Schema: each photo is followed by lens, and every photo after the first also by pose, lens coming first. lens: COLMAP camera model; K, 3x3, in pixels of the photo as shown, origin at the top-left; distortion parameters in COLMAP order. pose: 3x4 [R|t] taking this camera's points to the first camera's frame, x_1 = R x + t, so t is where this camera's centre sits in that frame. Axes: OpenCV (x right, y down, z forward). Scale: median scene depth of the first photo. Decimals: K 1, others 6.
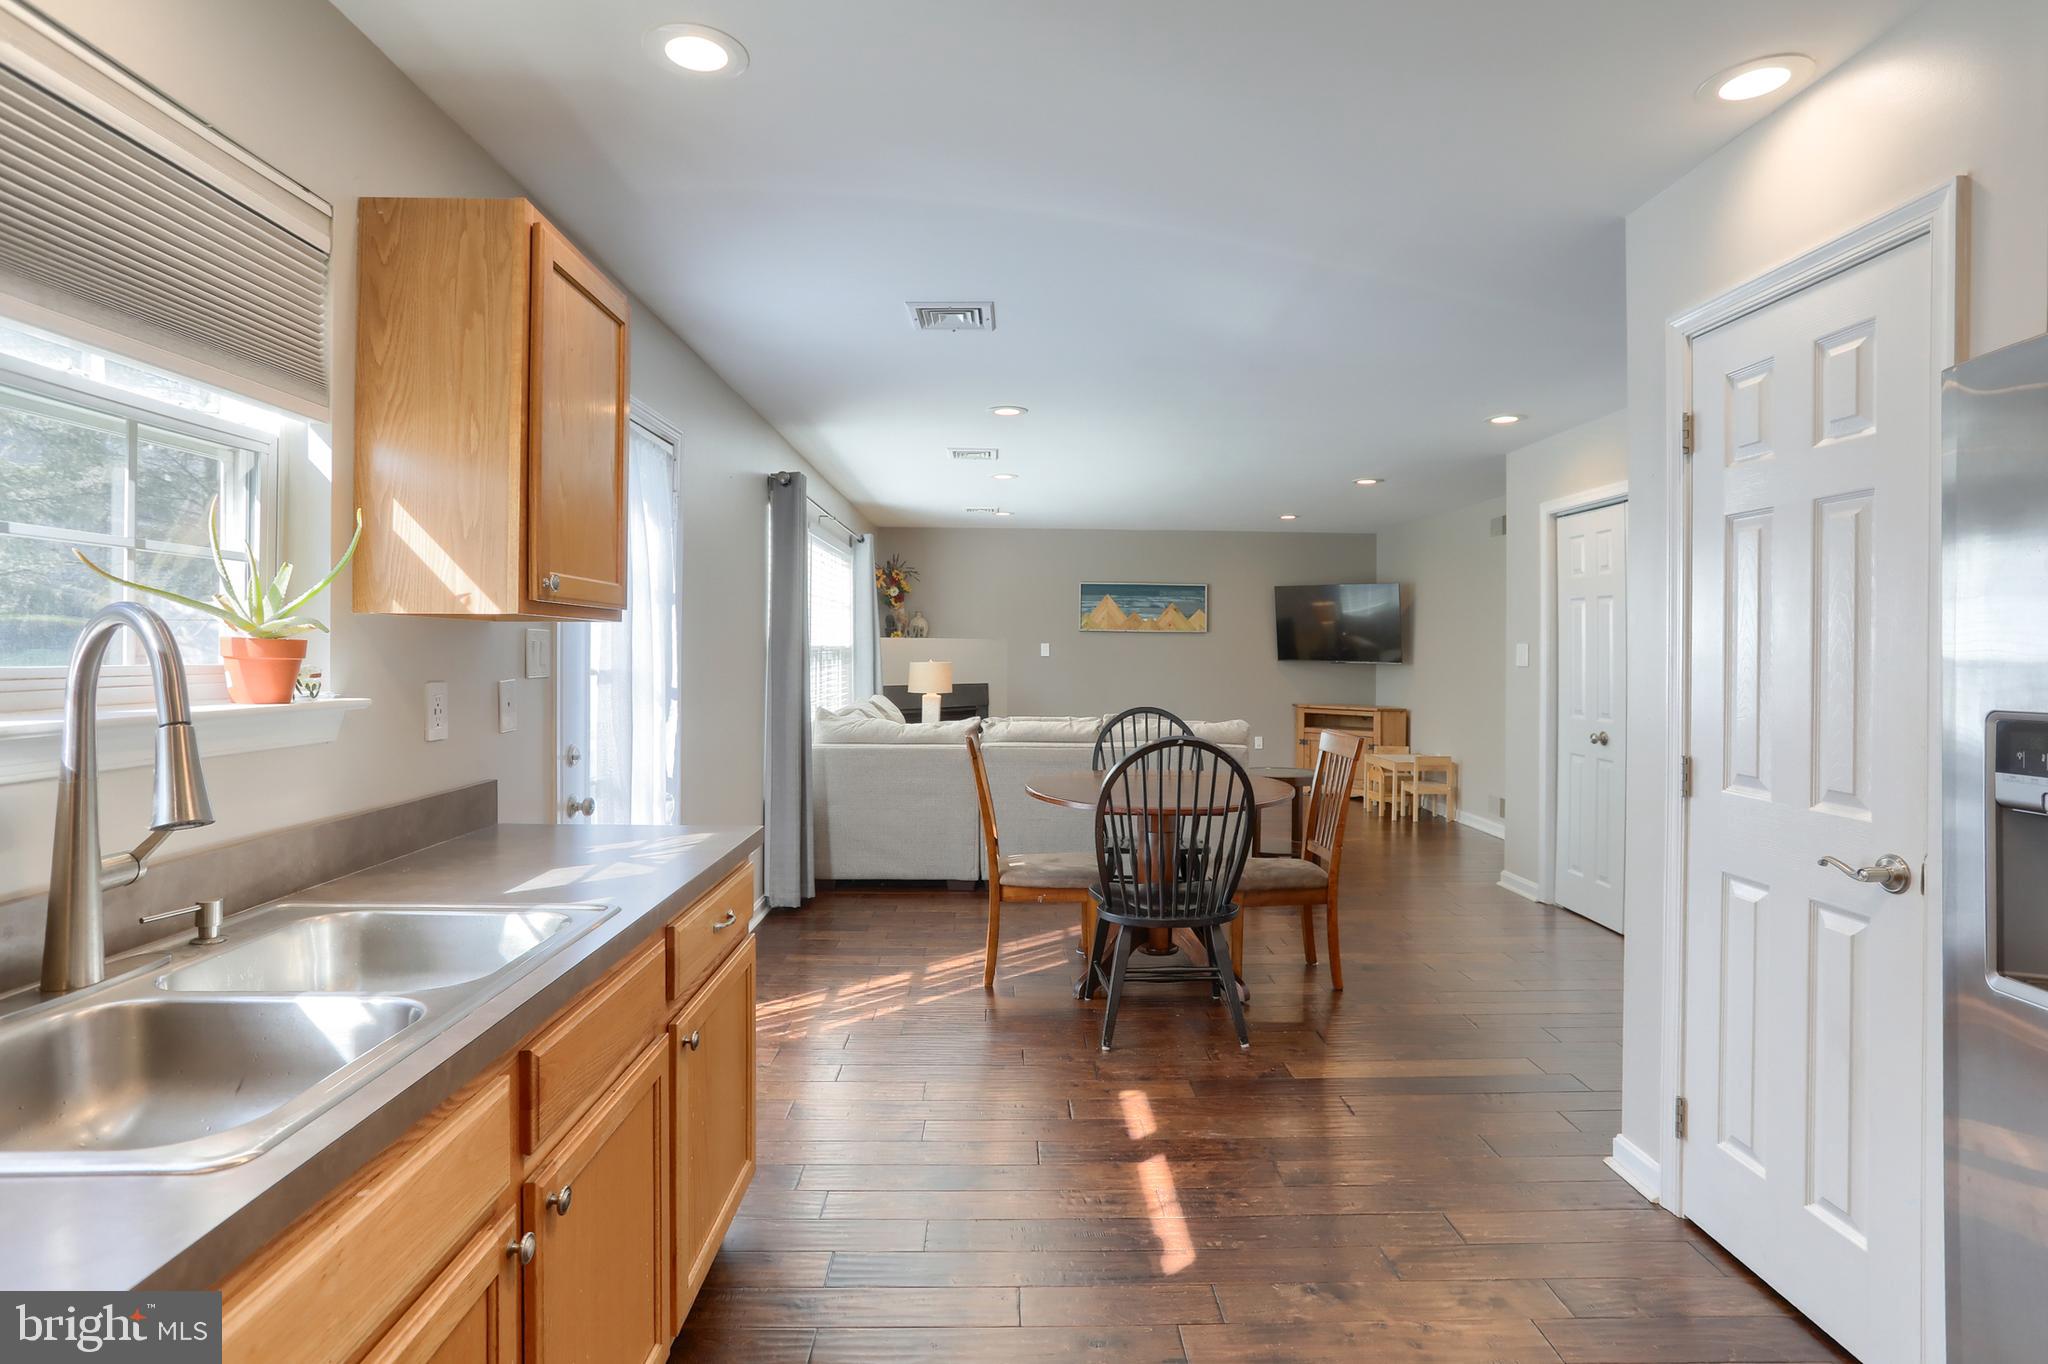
lens RADIAL K [[1031.6, 0, 1031.7], [0, 1031.6, 649.4], [0, 0, 1]] dist [-0.065930, 0.038951]
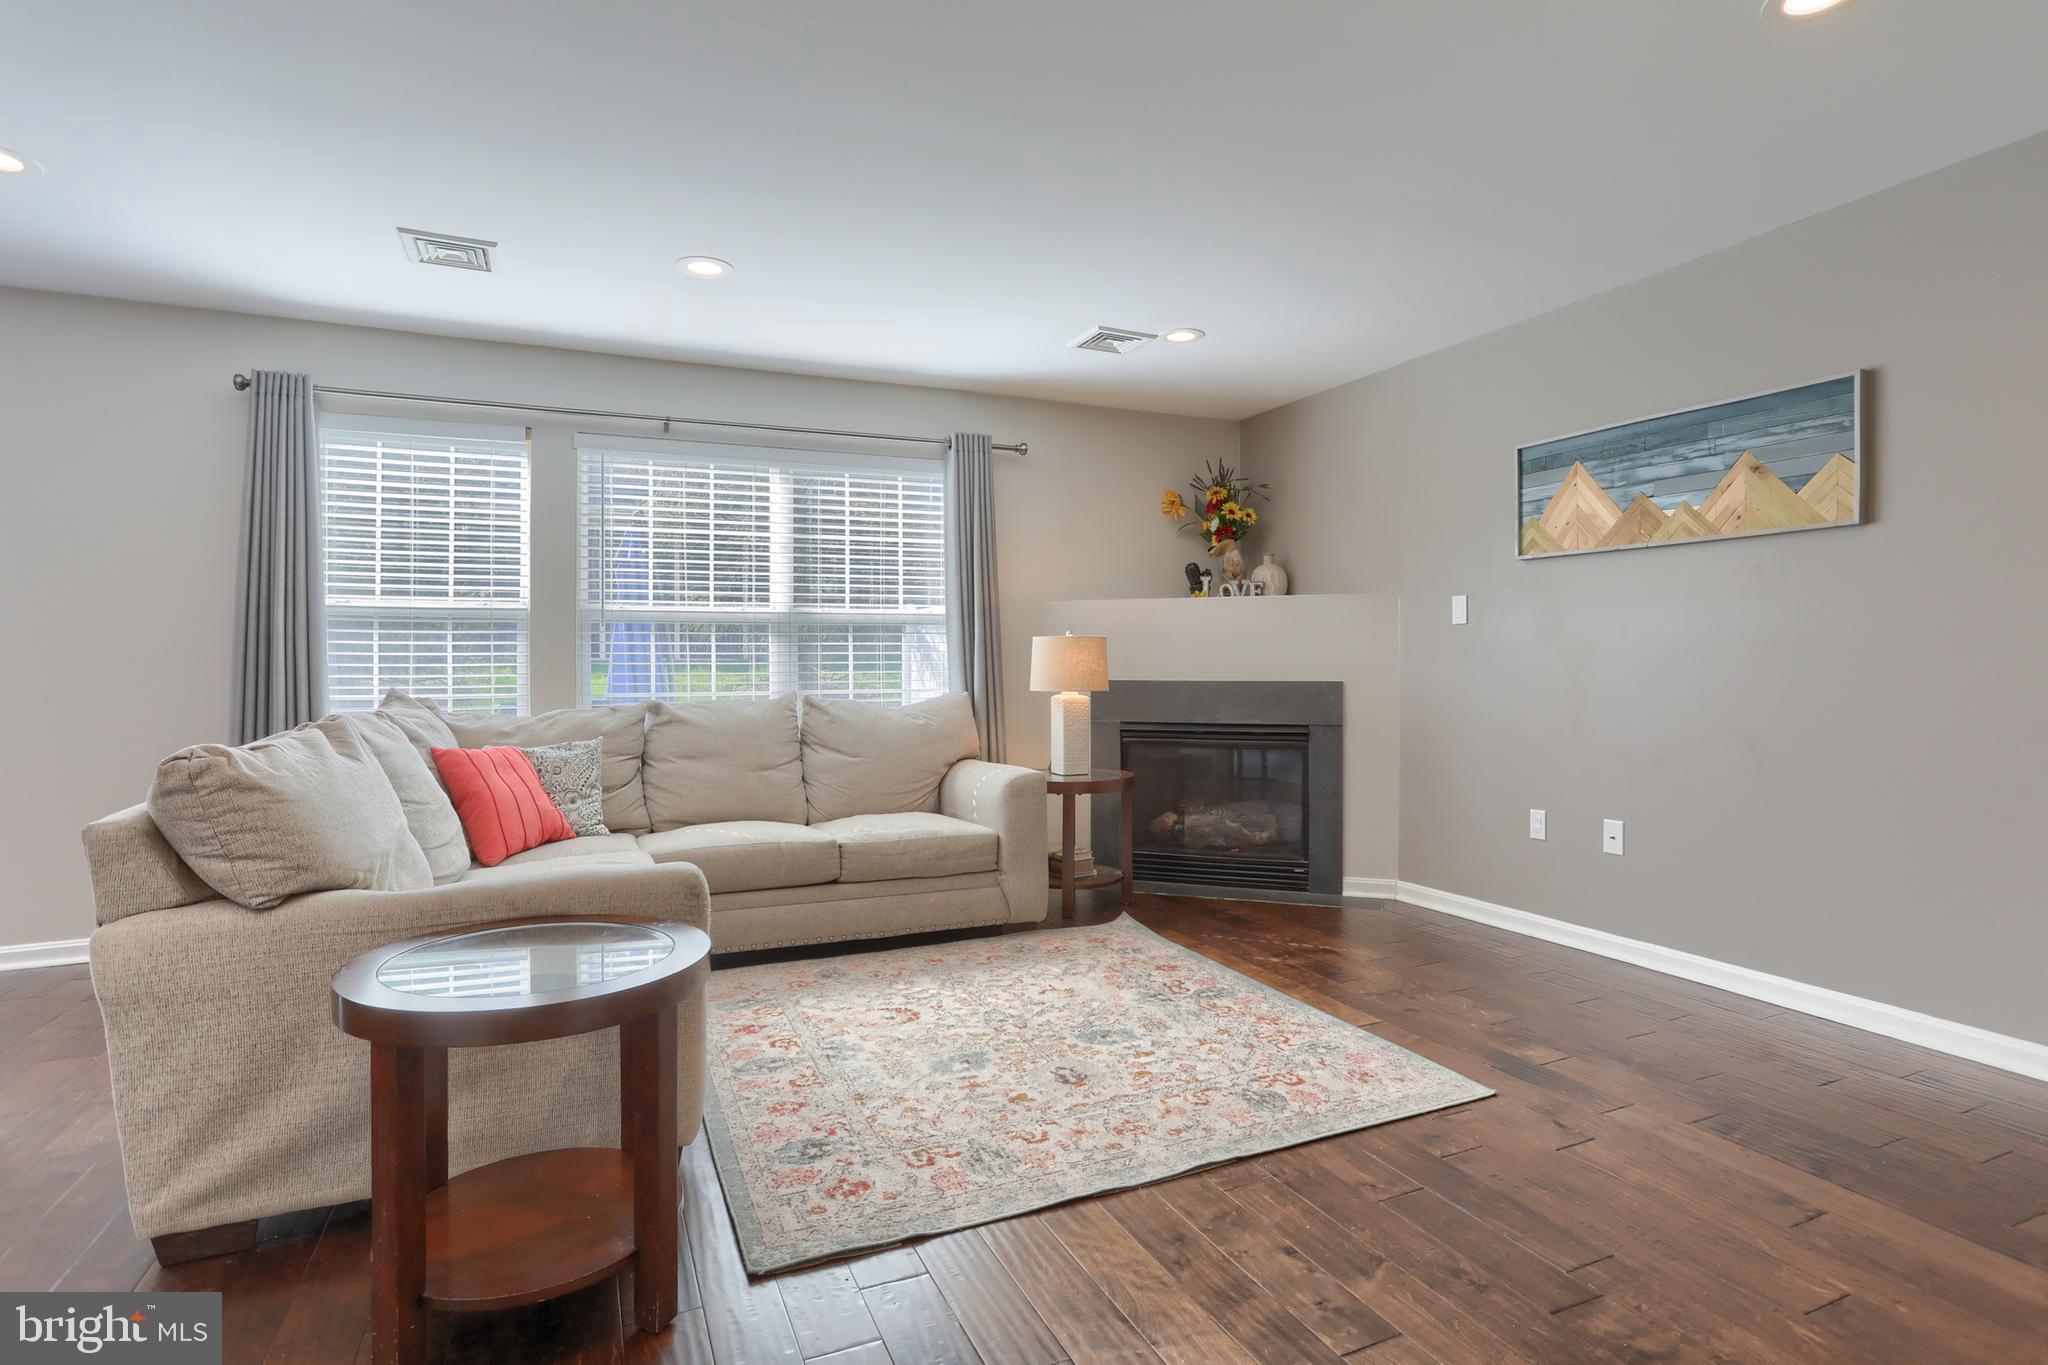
lens RADIAL K [[1031.6, 0, 1031.7], [0, 1031.6, 649.9], [0, 0, 1]] dist [-0.065930, 0.038951]
pose [[0.393567, -0.023652, -0.918992, 1.385664], [0.005592, 0.999712, -0.023335, 0.110434], [0.919279, 0.004045, 0.393586, 2.541569]]
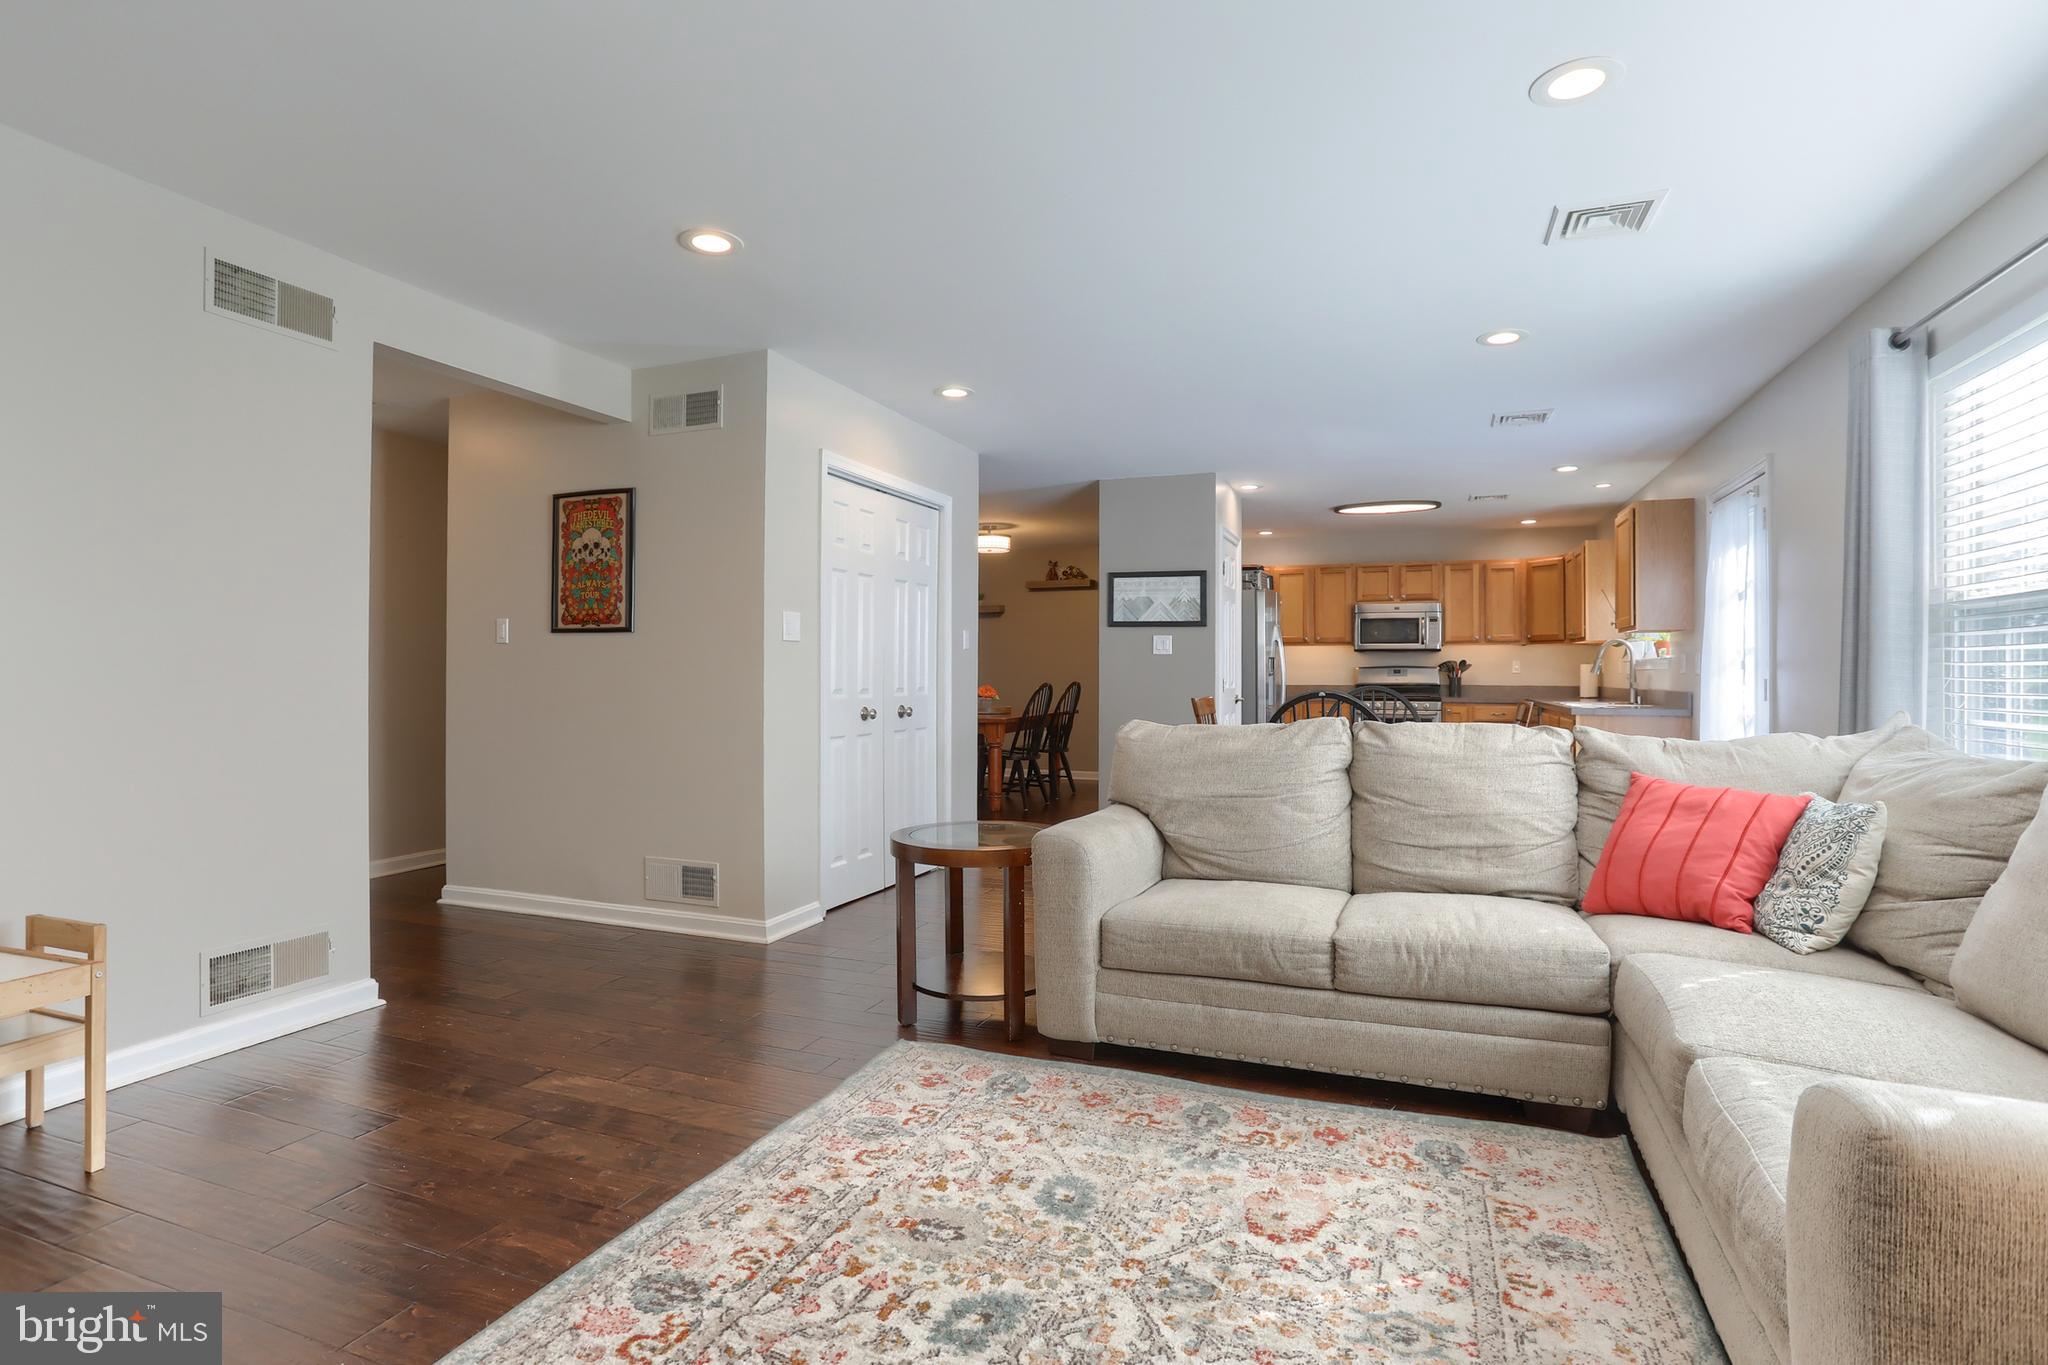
lens RADIAL K [[1015.3, 0, 1027.3], [0, 1015.3, 671.5], [0, 0, 1]] dist [-0.067526, 0.037957]
pose [[-0.923508, -0.007905, 0.383498, 0.042663], [-0.009345, 0.999955, -0.001891, 0.092754], [-0.383465, -0.005330, -0.923540, 3.698324]]
